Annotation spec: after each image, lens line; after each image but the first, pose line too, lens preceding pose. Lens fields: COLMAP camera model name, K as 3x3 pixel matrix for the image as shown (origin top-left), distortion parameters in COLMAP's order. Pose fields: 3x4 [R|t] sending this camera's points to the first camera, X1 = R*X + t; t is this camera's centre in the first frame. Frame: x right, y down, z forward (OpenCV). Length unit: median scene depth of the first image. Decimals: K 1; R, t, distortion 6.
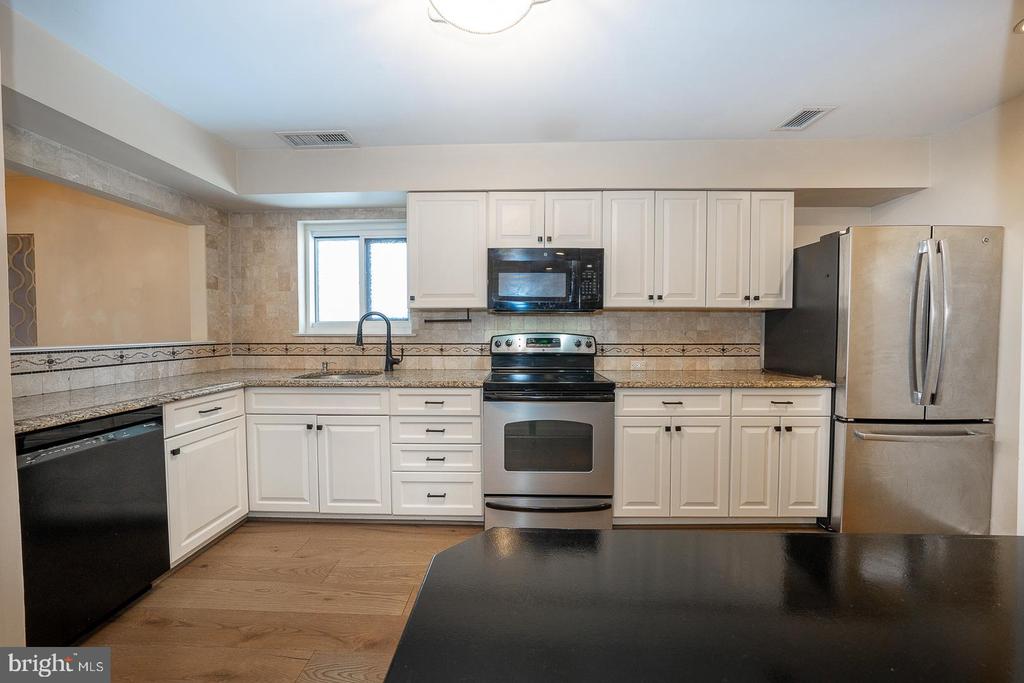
lens RADIAL K [[349.9, 0, 511.0], [0, 349.9, 339.1], [0, 0, 1]] dist [-0.026569, 0.000048]
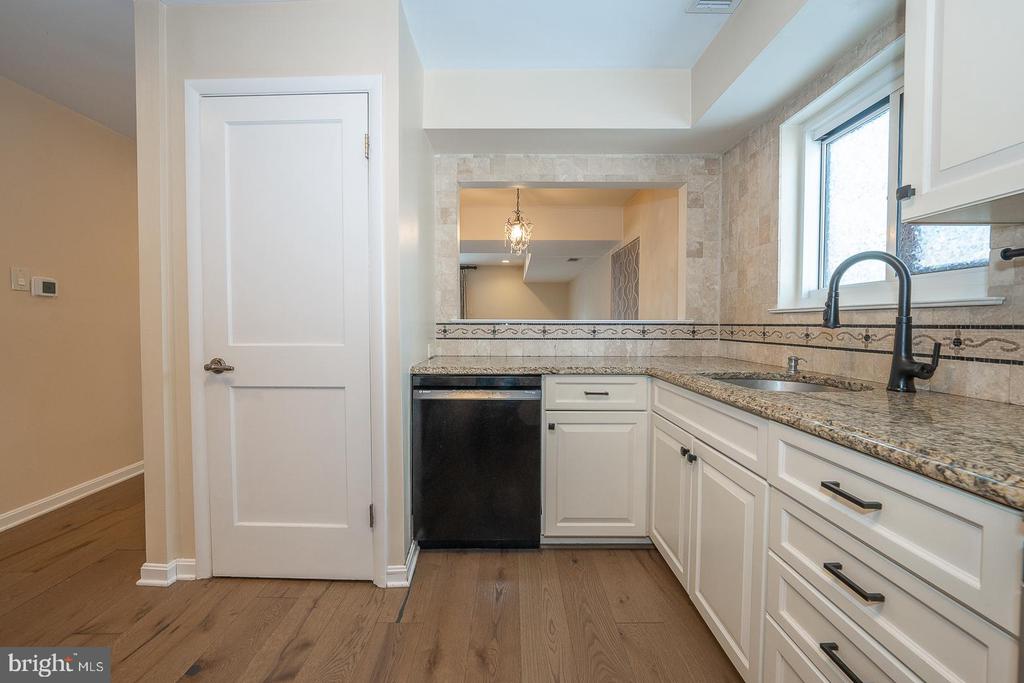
lens RADIAL K [[414.3, 0, 517.0], [0, 414.3, 339.6], [0, 0, 1]] dist [-0.016923, 0.005209]
pose [[0.032083, 0.040268, -0.998674, 0.118103], [-0.028100, 0.998829, 0.039372, 0.024387], [0.999090, 0.026799, 0.033177, 0.540530]]
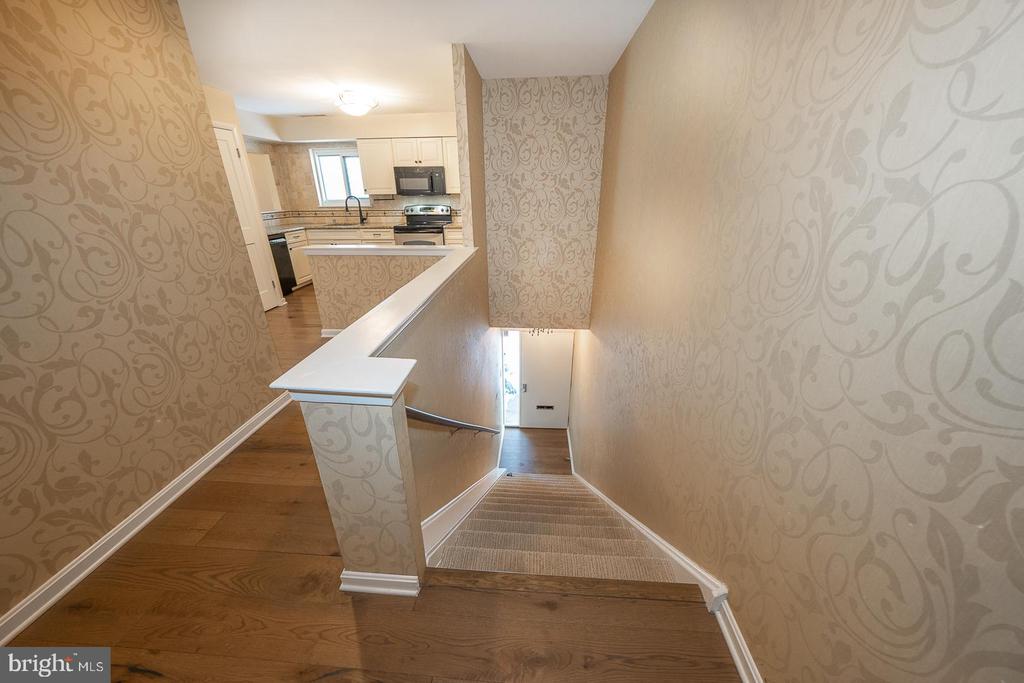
lens RADIAL K [[349.9, 0, 511.0], [0, 349.9, 339.1], [0, 0, 1]] dist [-0.026569, 0.000048]
pose [[0.999111, 0.013565, -0.039911, 0.731255], [0.002035, 0.930184, 0.367088, -0.036095], [0.042104, -0.366843, 0.929330, -1.358998]]
